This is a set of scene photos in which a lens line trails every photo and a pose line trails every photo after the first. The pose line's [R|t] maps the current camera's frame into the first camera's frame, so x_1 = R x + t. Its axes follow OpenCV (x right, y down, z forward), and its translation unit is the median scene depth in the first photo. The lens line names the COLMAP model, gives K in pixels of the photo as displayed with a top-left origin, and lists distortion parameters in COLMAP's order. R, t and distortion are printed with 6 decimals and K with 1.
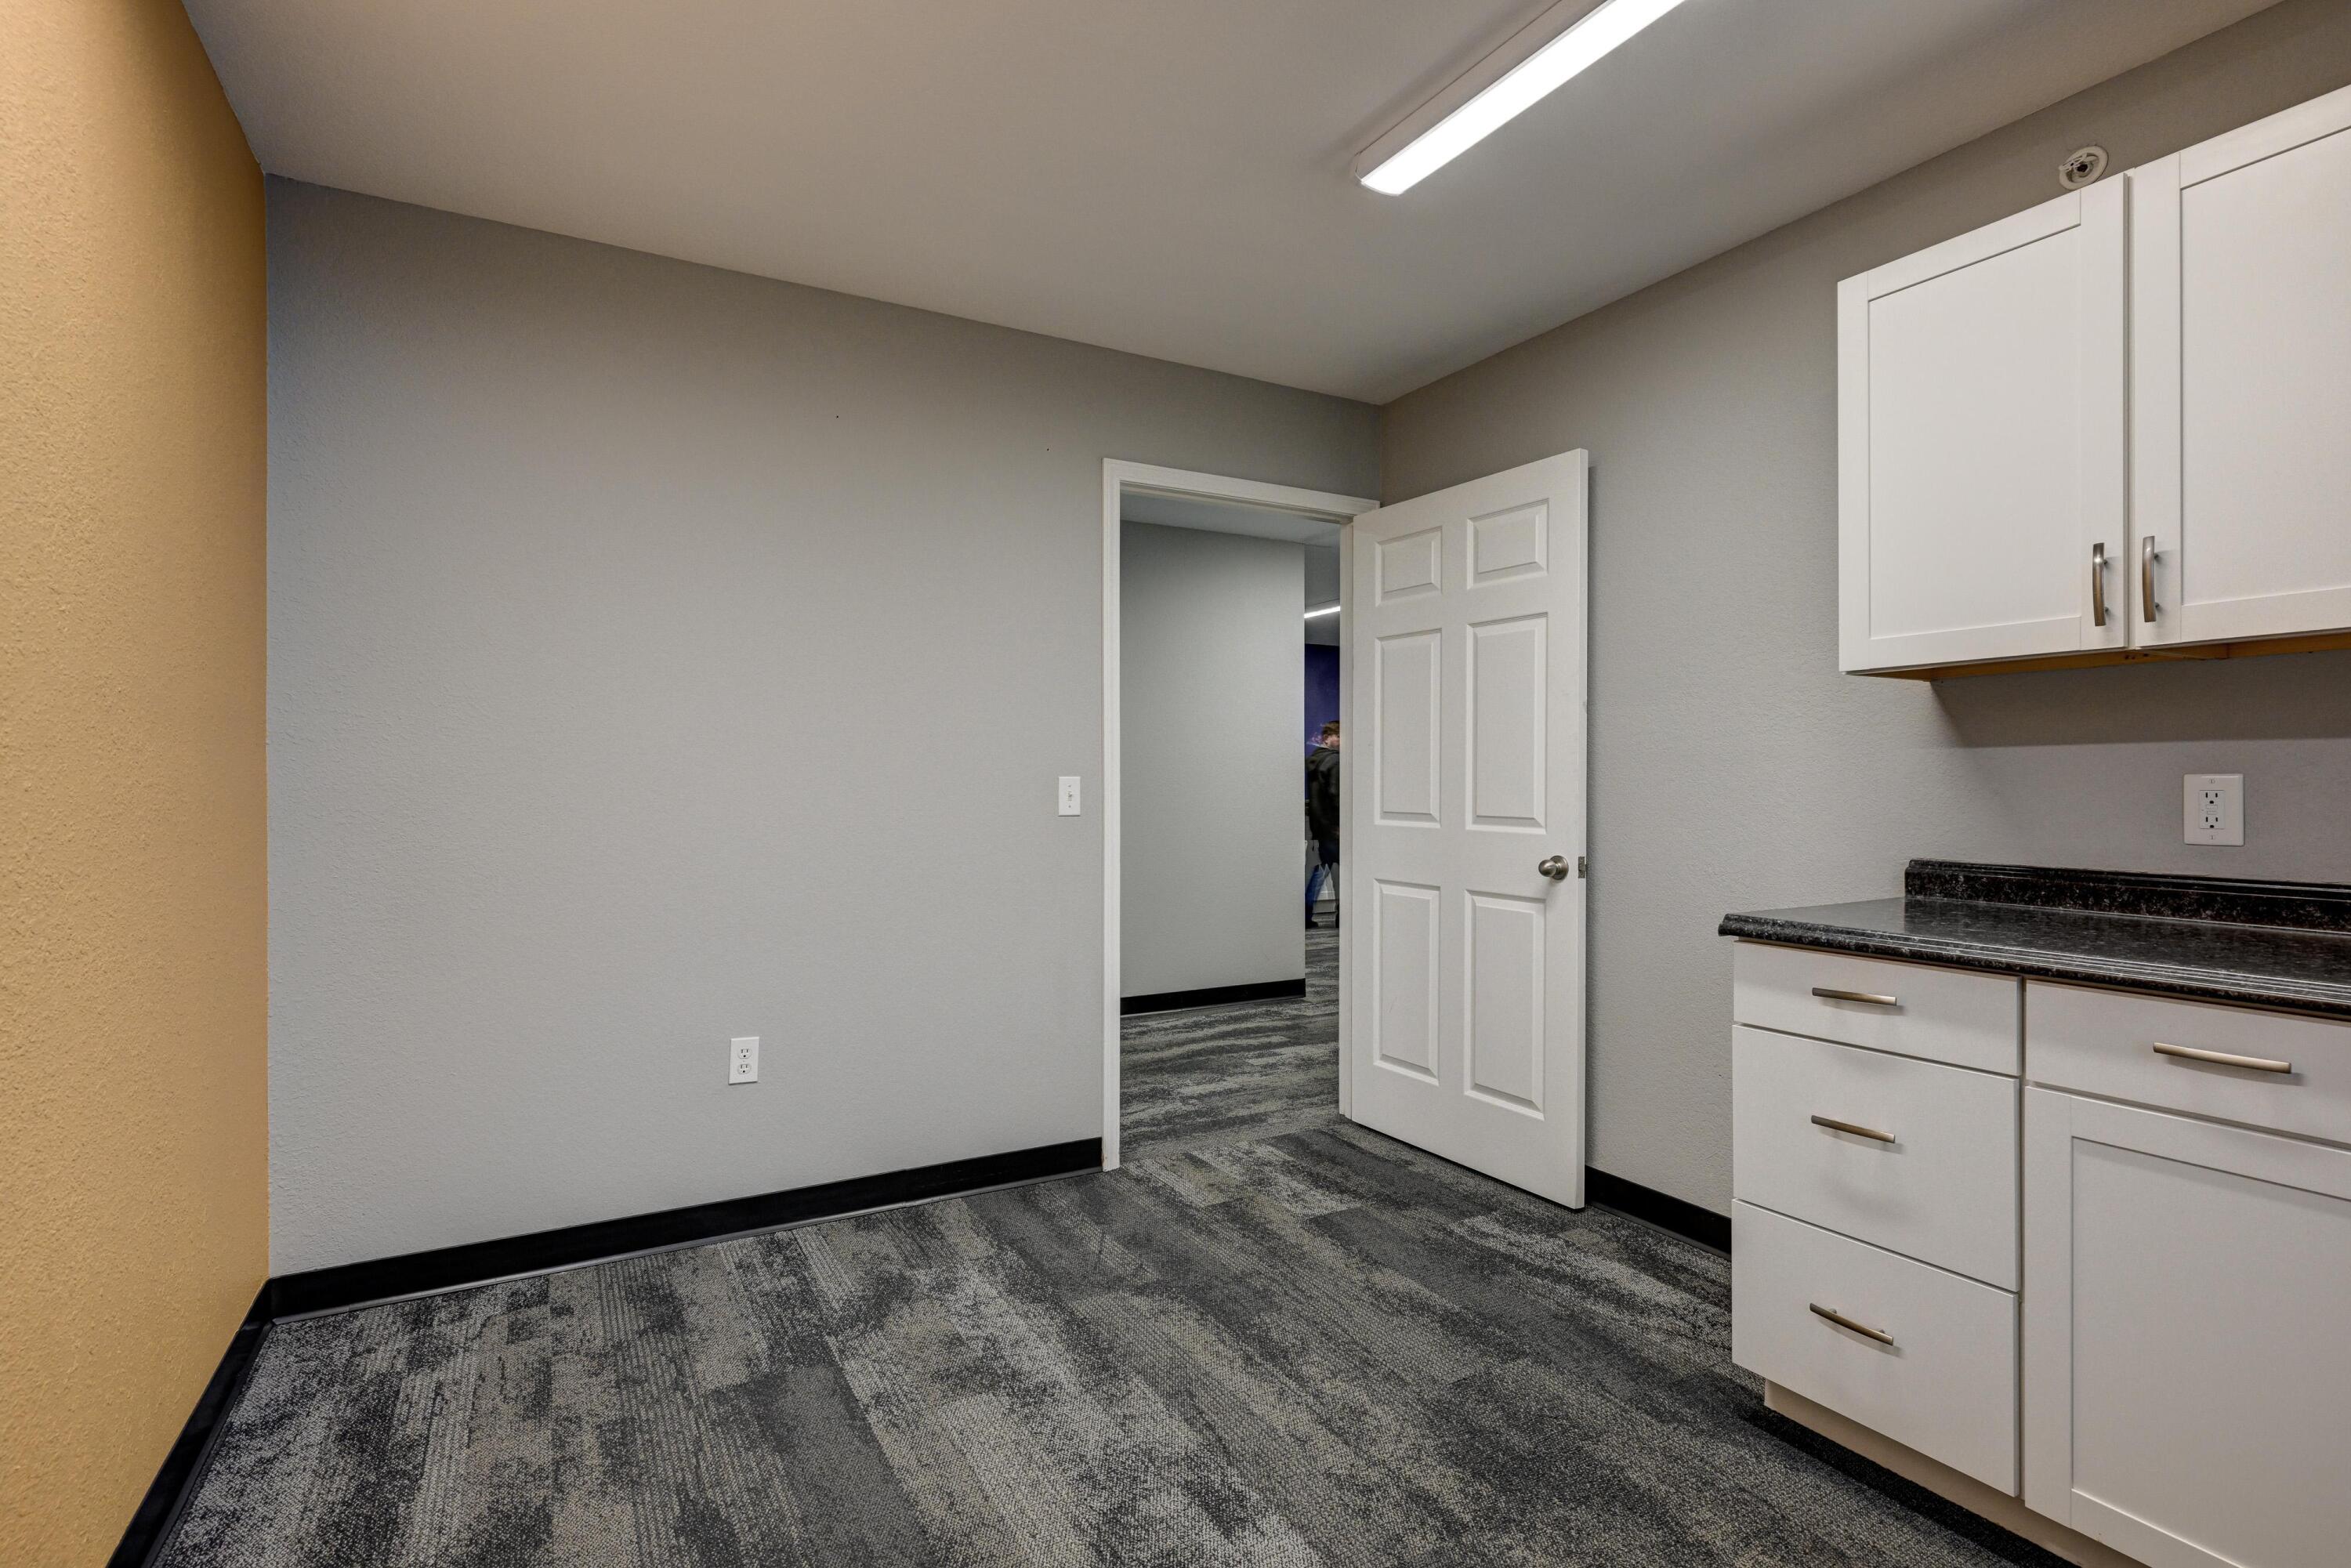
lens RADIAL K [[1135.9, 0, 1175.7], [0, 1135.9, 771.1], [0, 0, 1]] dist [-0.000635, 0.000828]
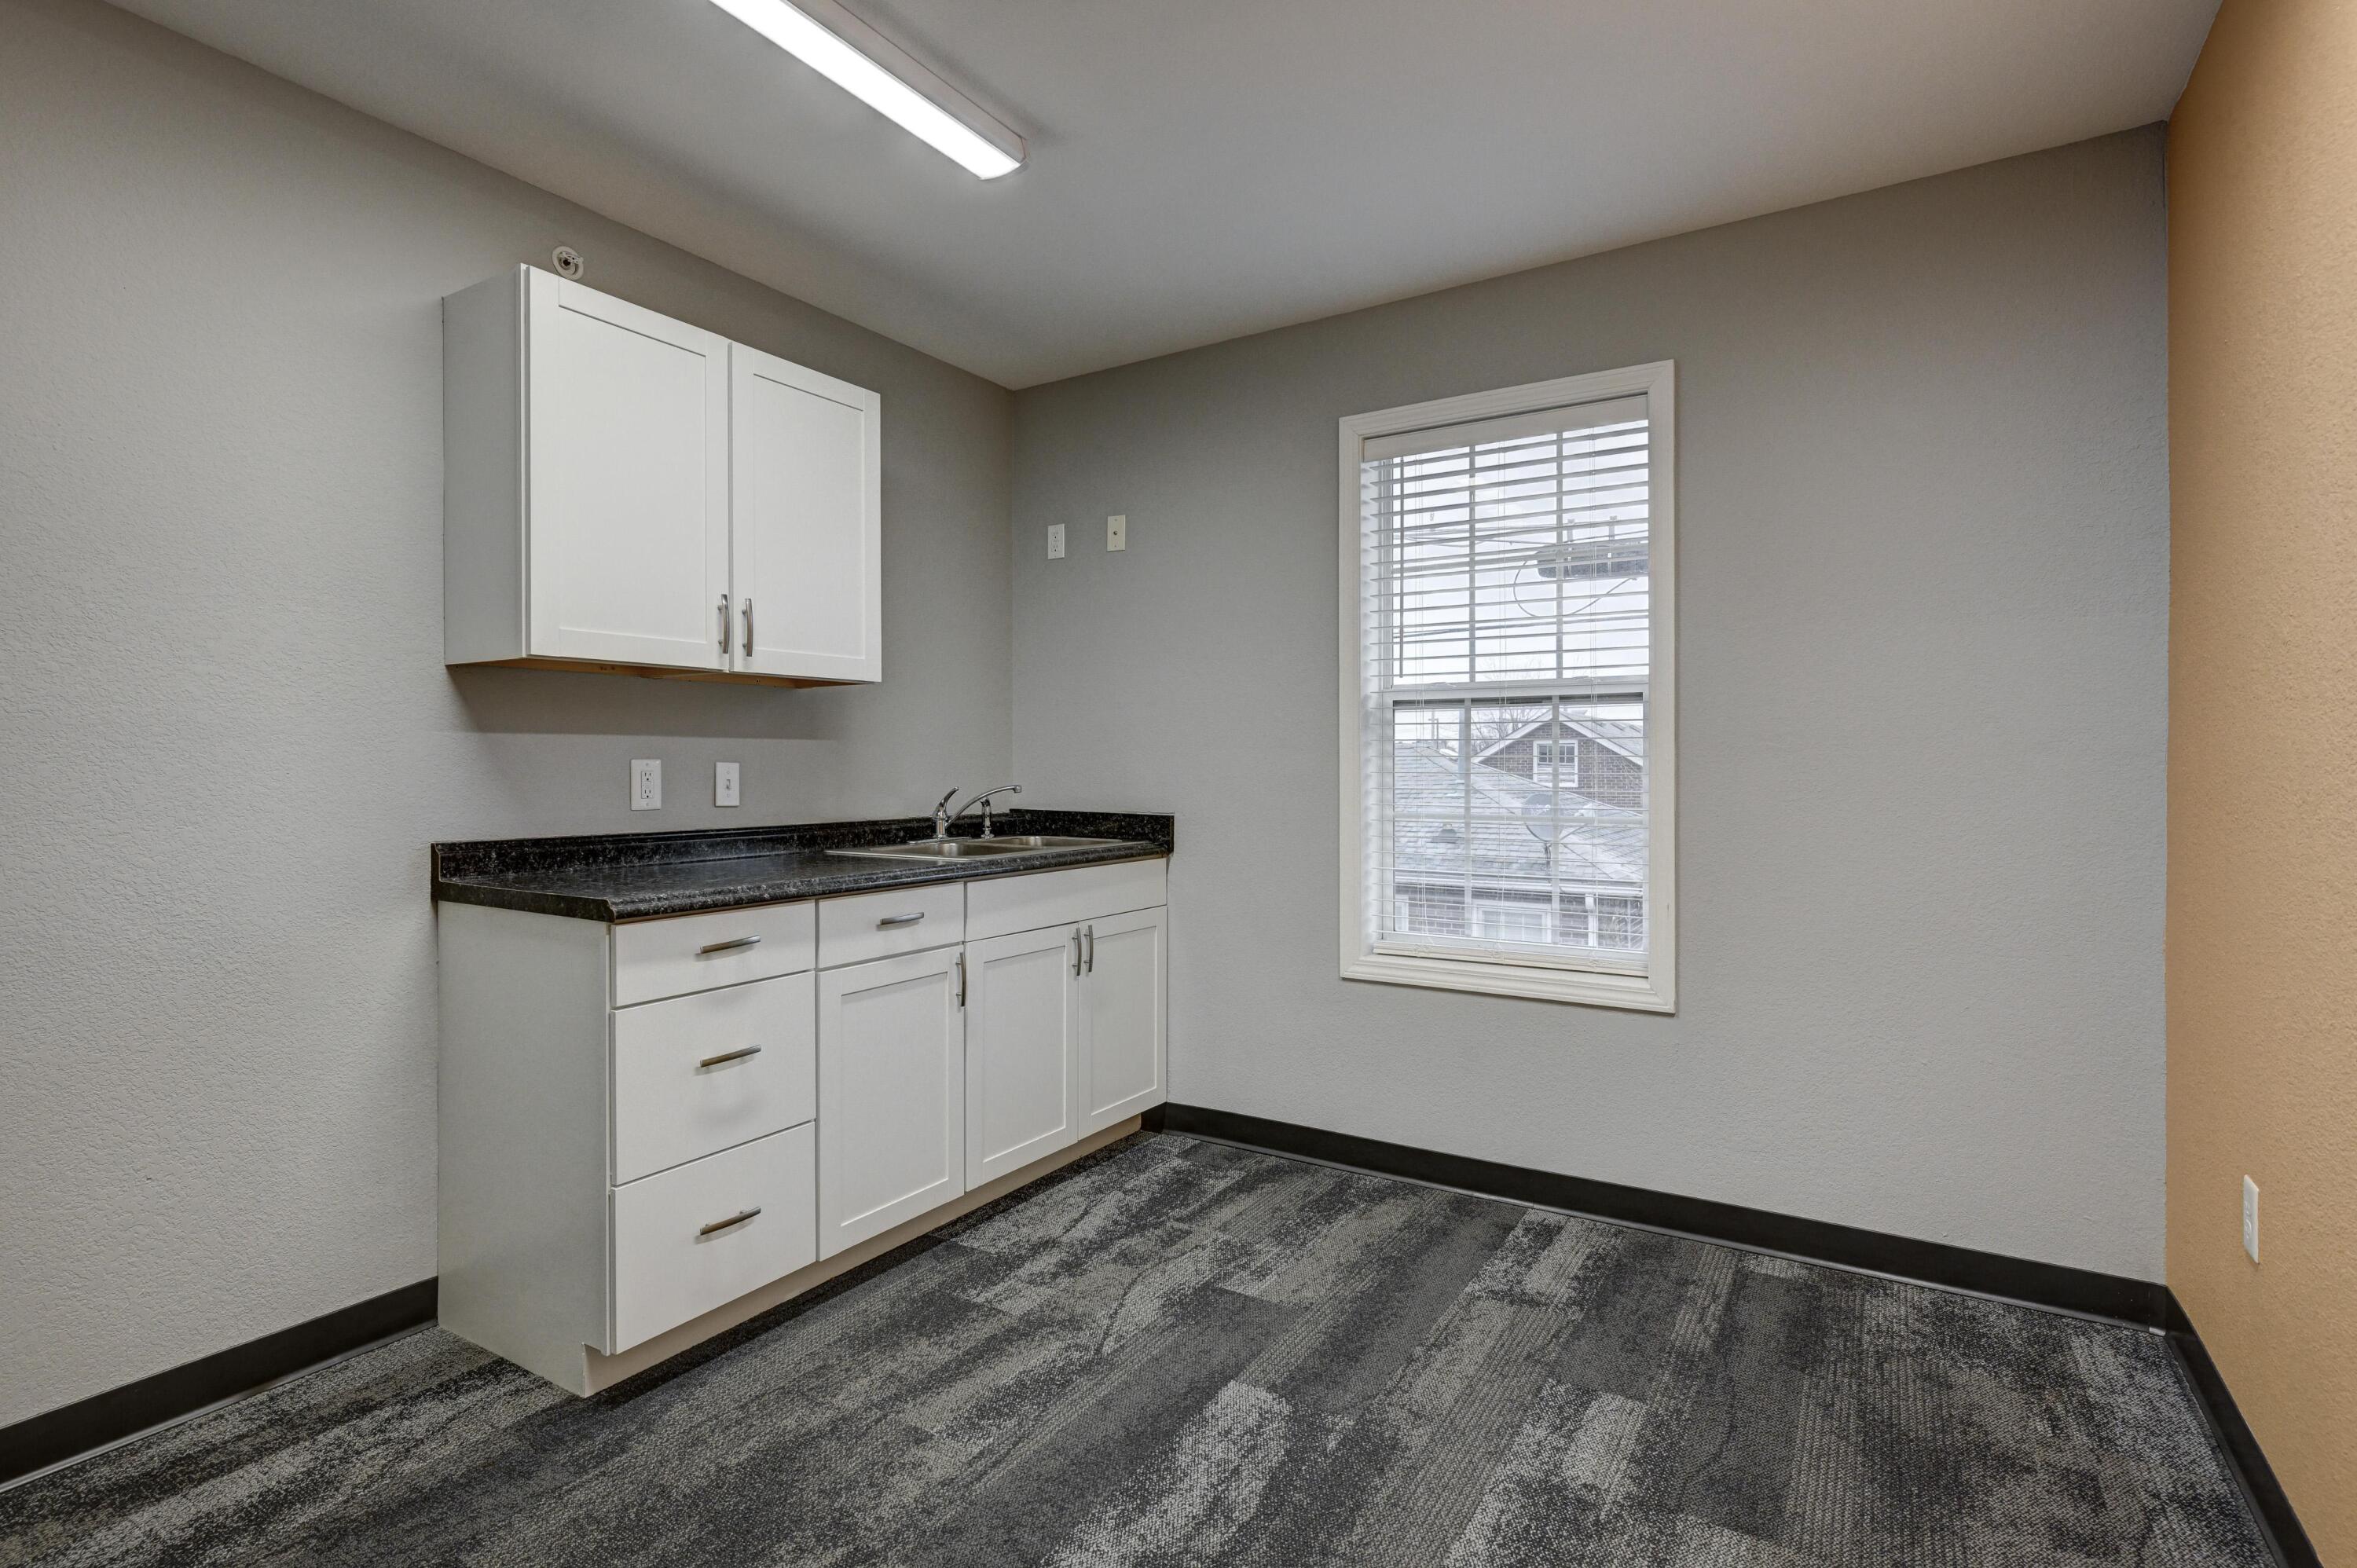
lens RADIAL K [[1122.0, 0, 1176.7], [0, 1122.0, 754.7], [0, 0, 1]] dist [-0.001859, 0.000889]
pose [[-0.476026, 0.012193, 0.879347, -0.658235], [-0.004833, 0.999853, -0.016480, 0.017268], [-0.879418, -0.012094, -0.475896, 1.146803]]
